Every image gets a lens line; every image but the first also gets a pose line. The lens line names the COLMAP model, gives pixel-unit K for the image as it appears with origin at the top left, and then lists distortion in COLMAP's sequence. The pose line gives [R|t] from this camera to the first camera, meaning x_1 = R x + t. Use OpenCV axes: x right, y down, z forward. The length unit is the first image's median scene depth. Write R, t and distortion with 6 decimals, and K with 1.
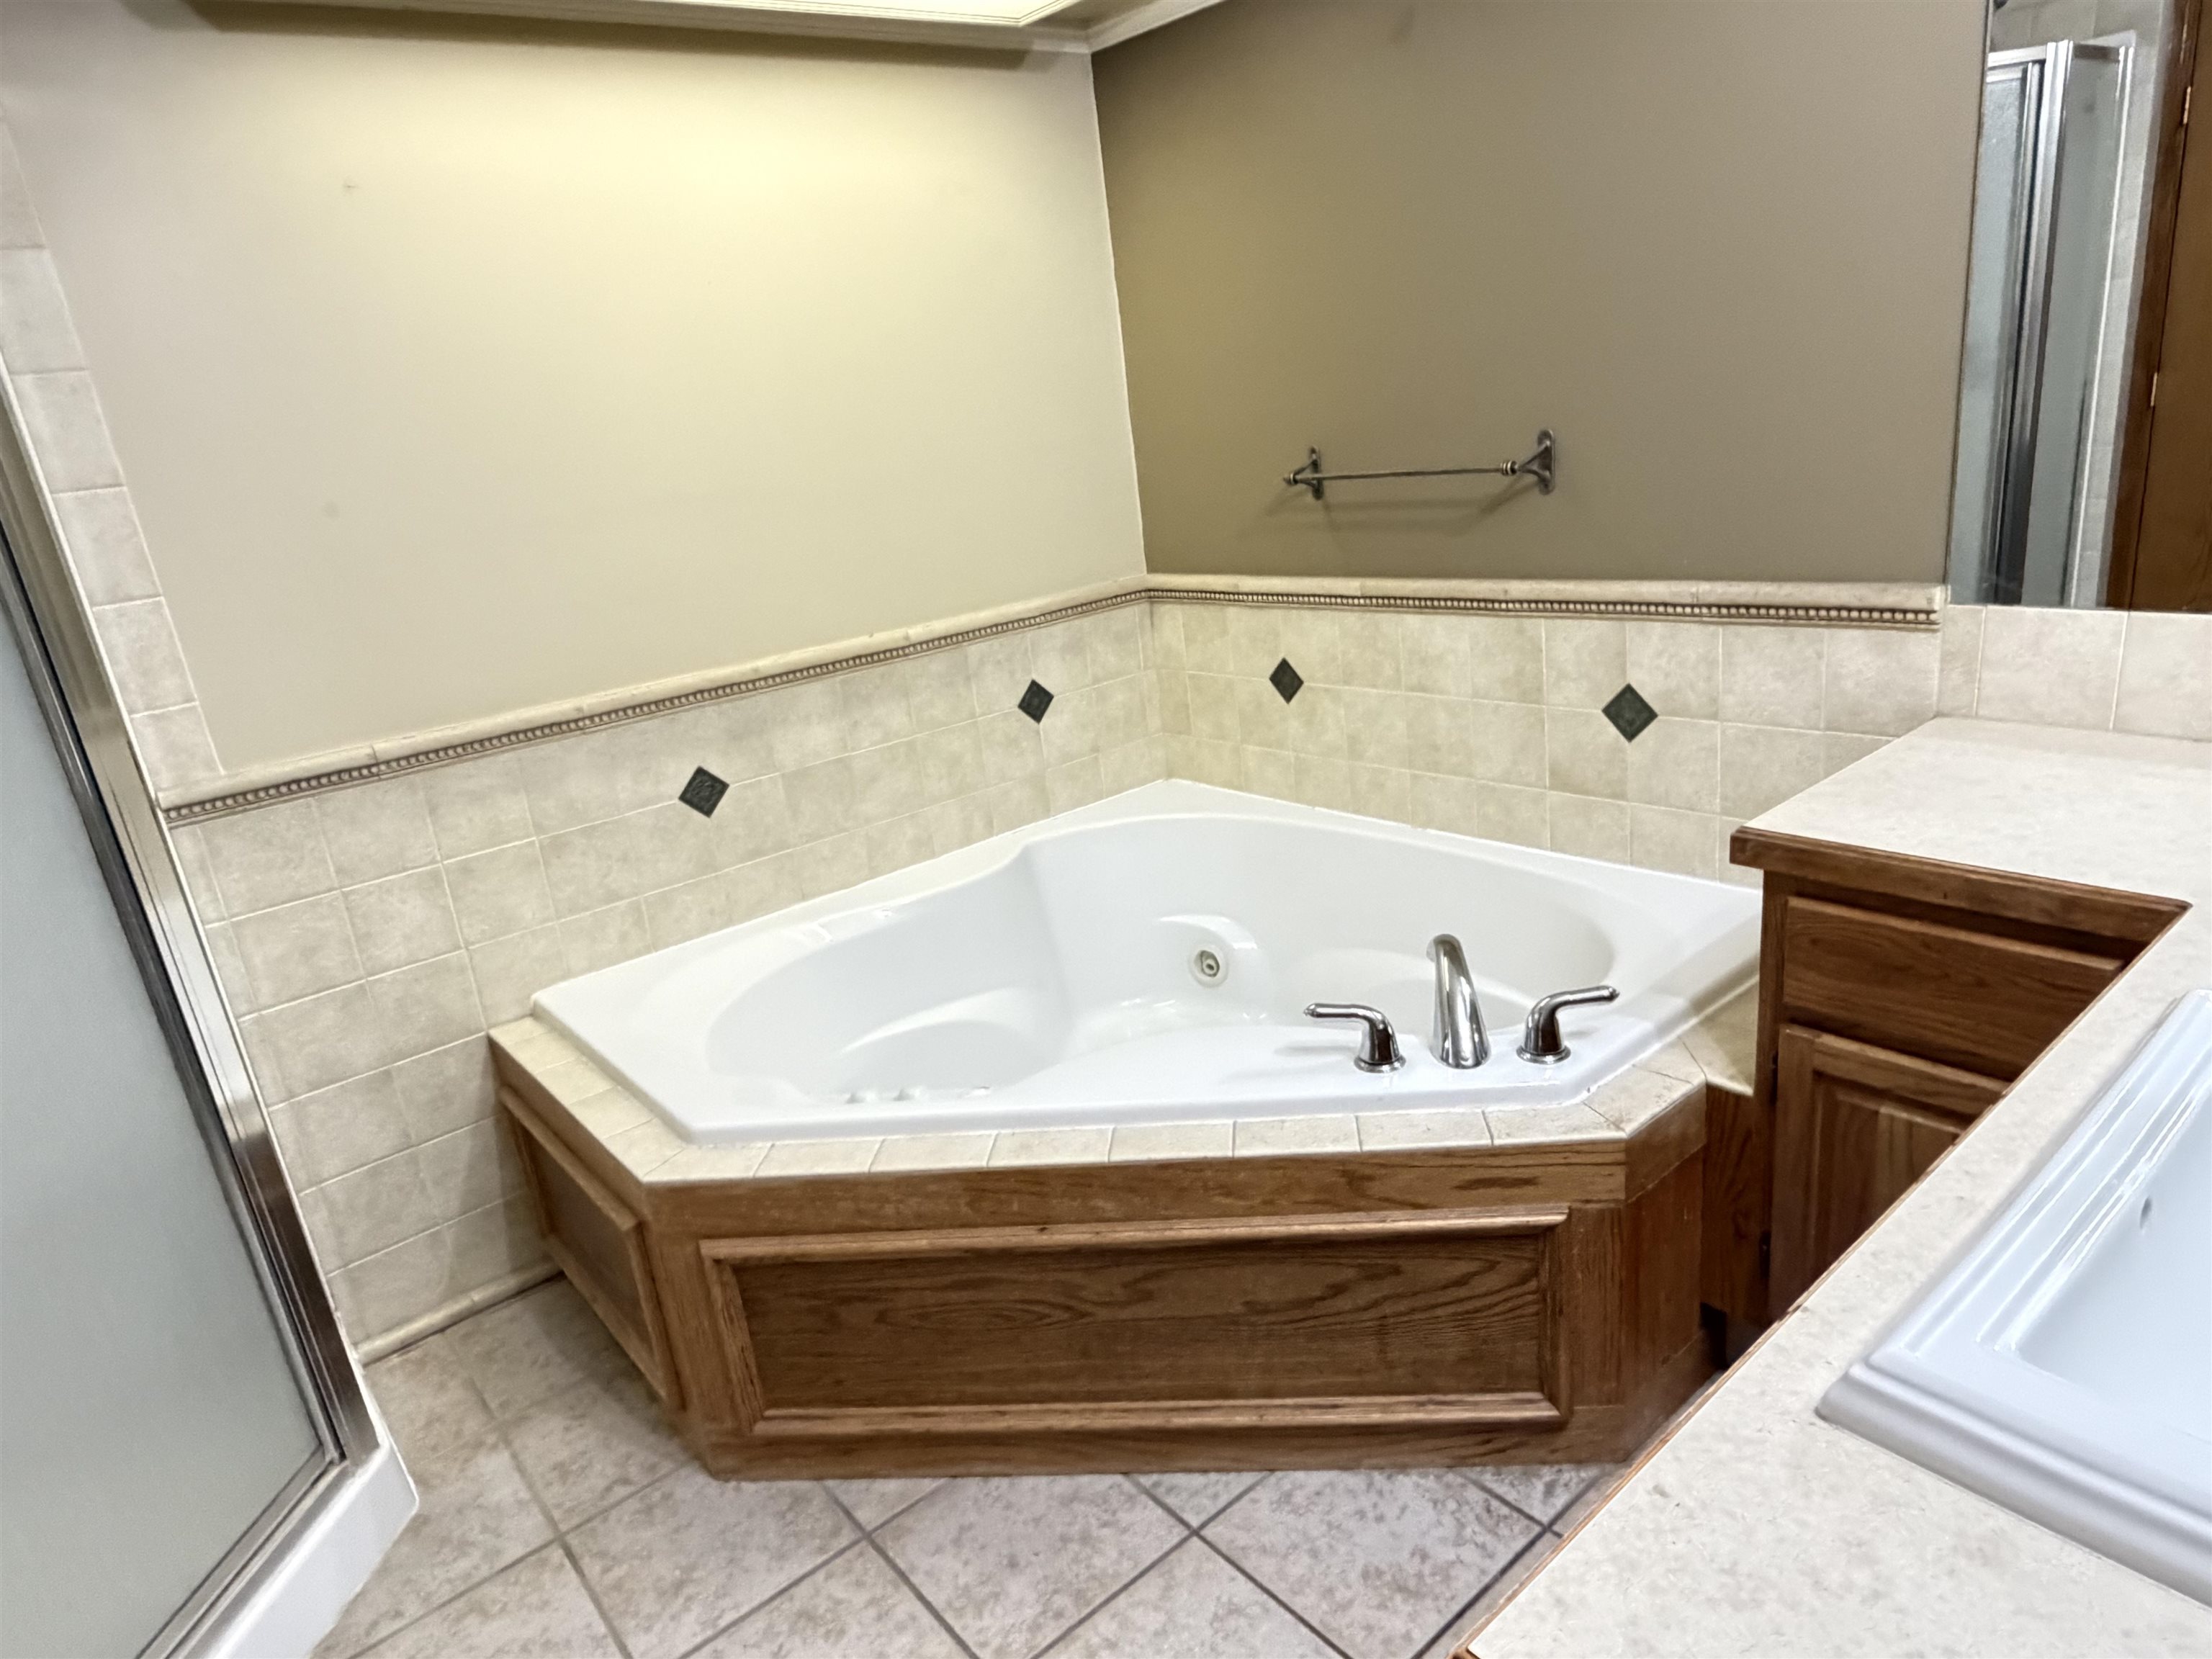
lens RADIAL K [[1340.3, 0, 1106.0], [0, 1340.3, 829.5], [0, 0, 1]] dist [-0.013080, -0.000207]
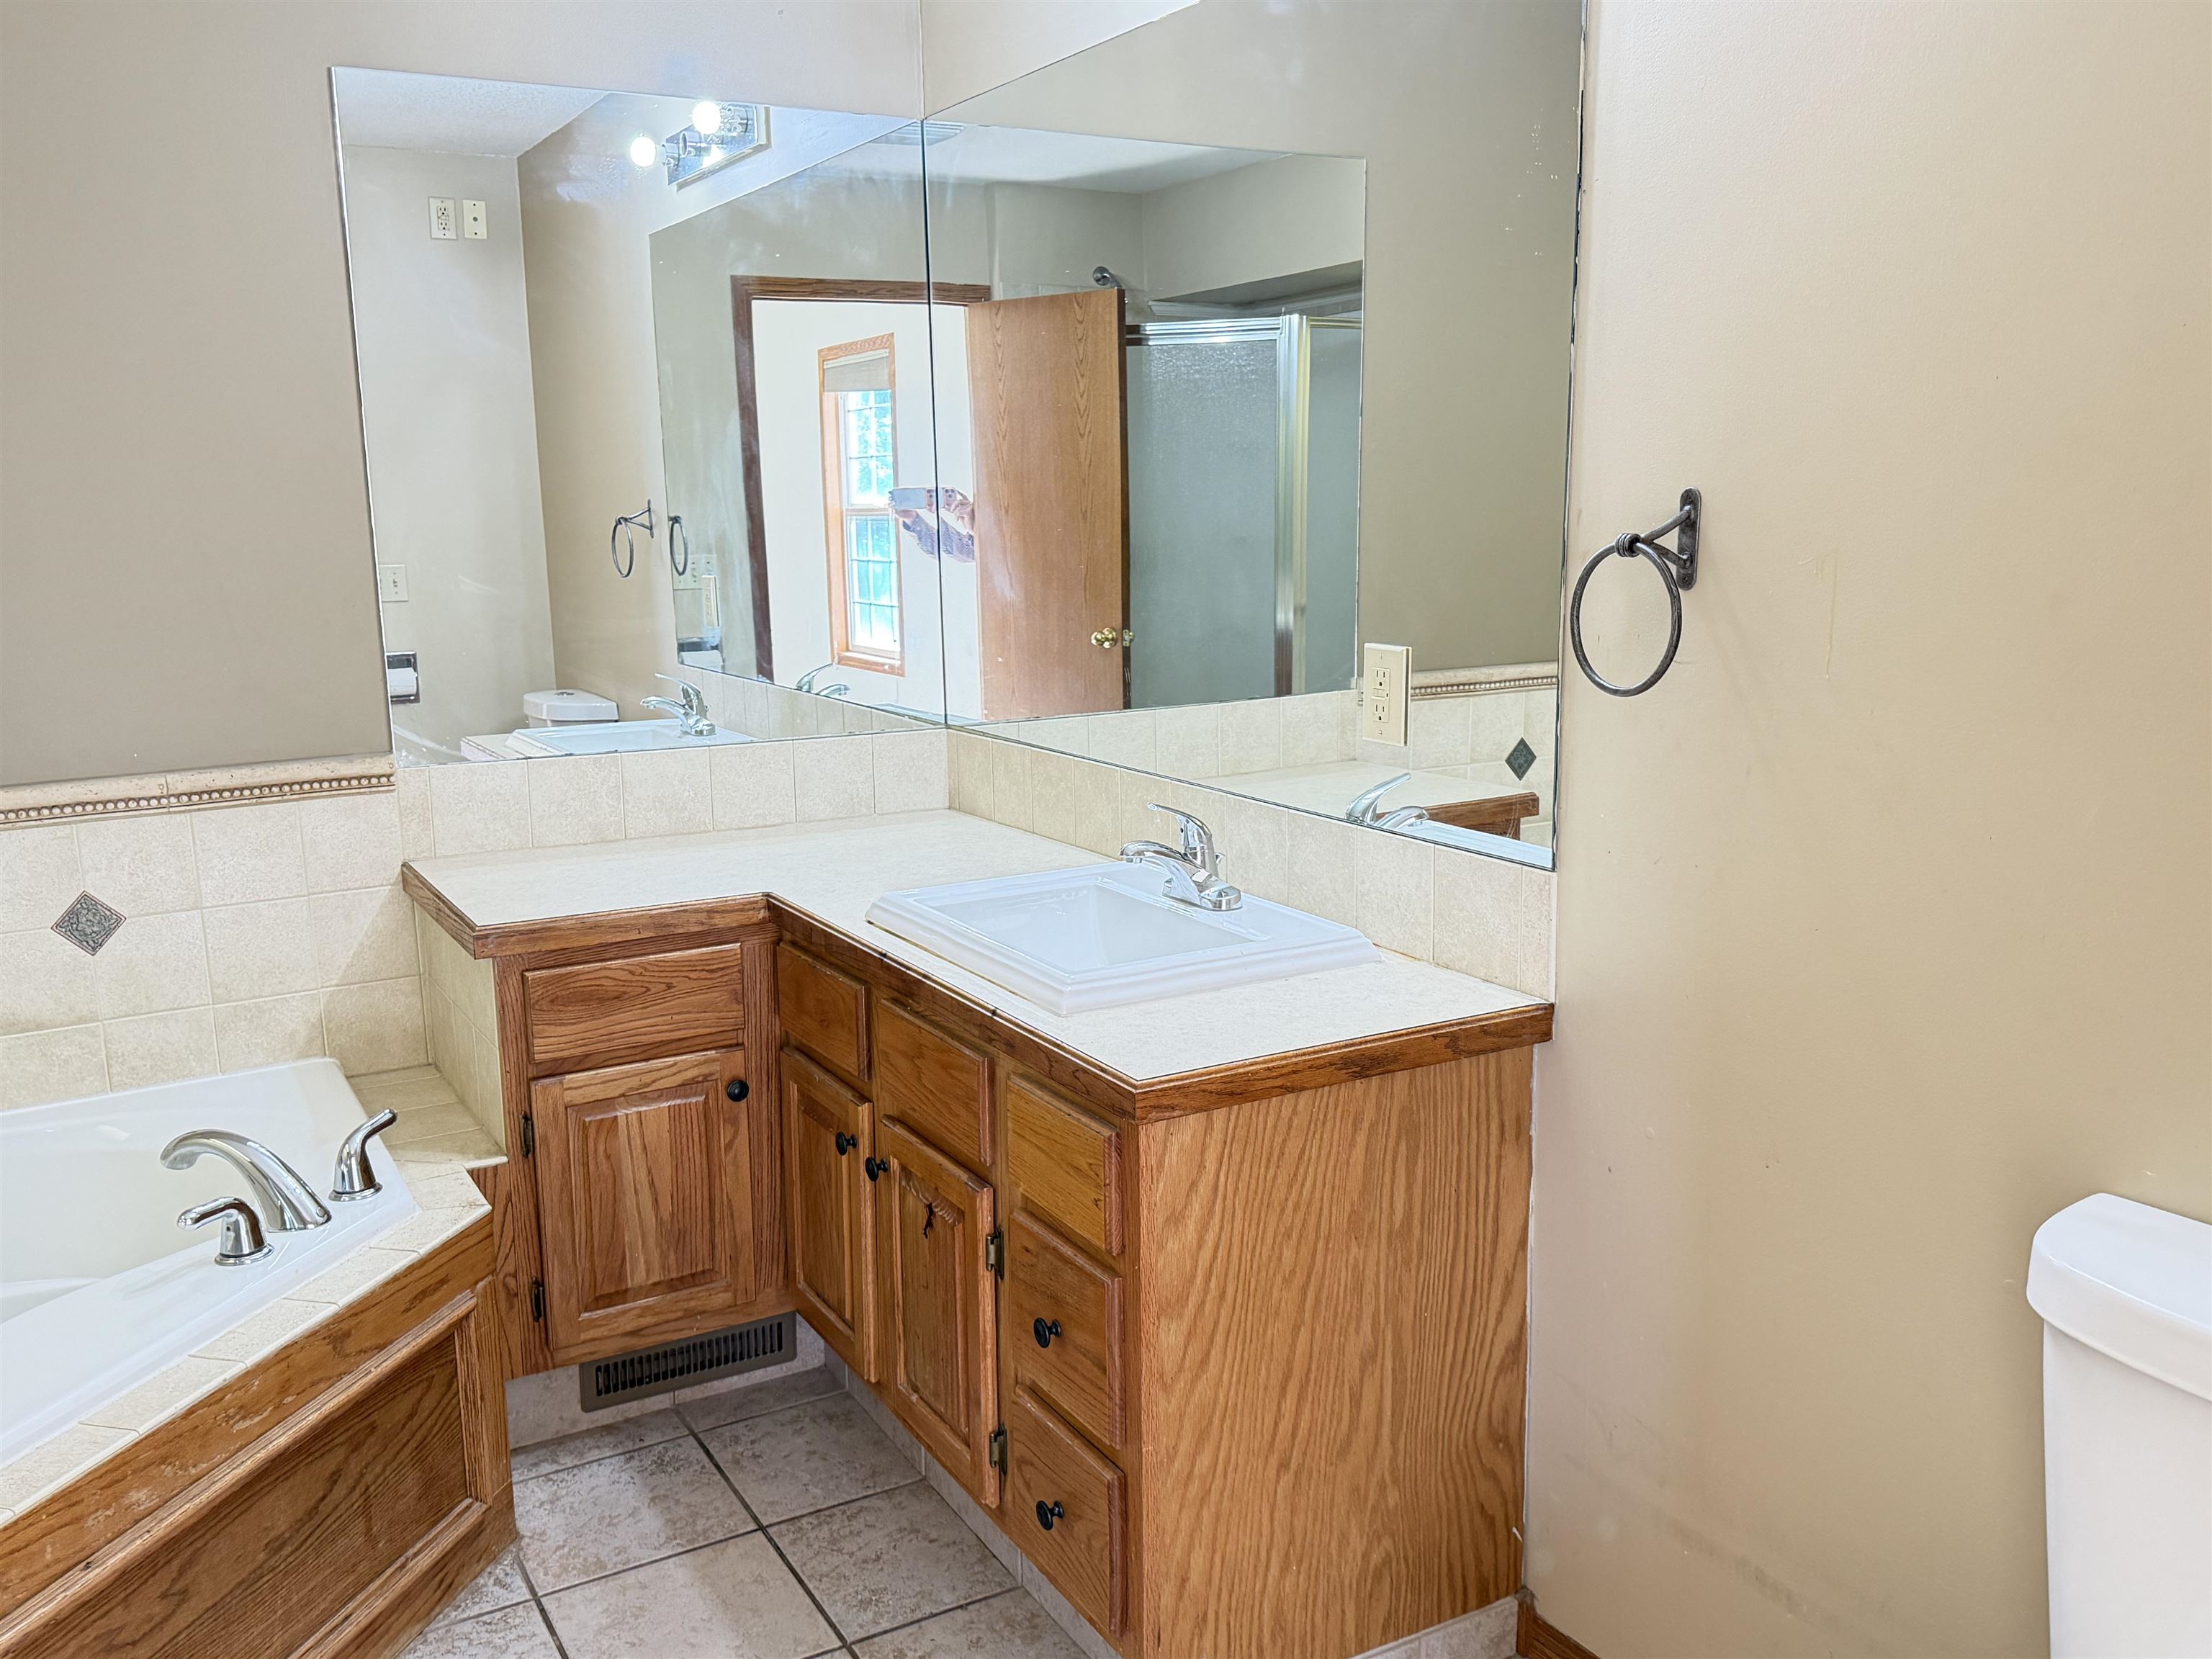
lens RADIAL K [[1872.8, 0, 1106.0], [0, 1872.8, 829.5], [0, 0, 1]] dist [0.105332, -0.129869]
pose [[0.158645, -0.063971, 0.985261, -1.018527], [0.298124, 0.954425, 0.013965, 0.053364], [-0.941251, 0.291514, 0.170486, 0.133244]]
